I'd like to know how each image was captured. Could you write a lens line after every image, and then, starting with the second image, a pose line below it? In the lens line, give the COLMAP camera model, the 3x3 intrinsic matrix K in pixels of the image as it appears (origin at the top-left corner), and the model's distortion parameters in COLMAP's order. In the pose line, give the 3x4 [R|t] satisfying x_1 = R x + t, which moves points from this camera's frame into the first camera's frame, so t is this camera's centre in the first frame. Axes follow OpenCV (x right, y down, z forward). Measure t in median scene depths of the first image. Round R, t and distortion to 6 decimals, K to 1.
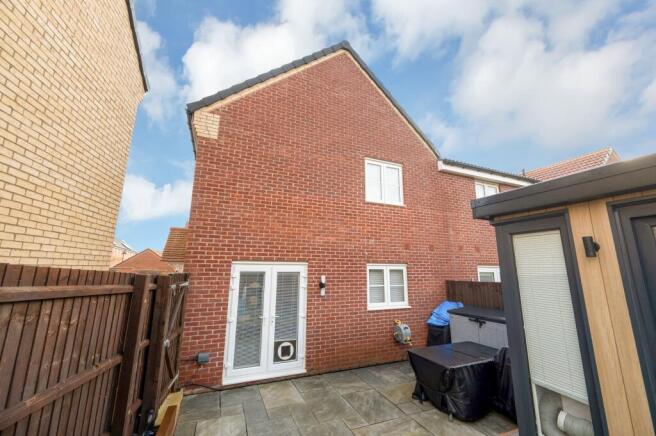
lens RADIAL K [[269.2, 0, 326.6], [0, 269.2, 223.3], [0, 0, 1]] dist [0.013344, -0.000047]
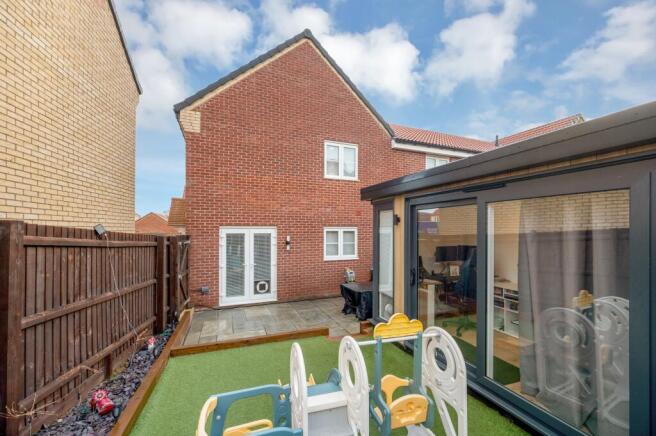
lens RADIAL K [[269.2, 0, 326.8], [0, 269.2, 238.3], [0, 0, 1]] dist [0.013344, -0.000047]
pose [[0.999962, -0.006643, -0.005624, 0.192517], [0.007629, 0.979994, 0.198880, -0.065405], [0.004190, -0.198915, 0.980008, -0.344096]]
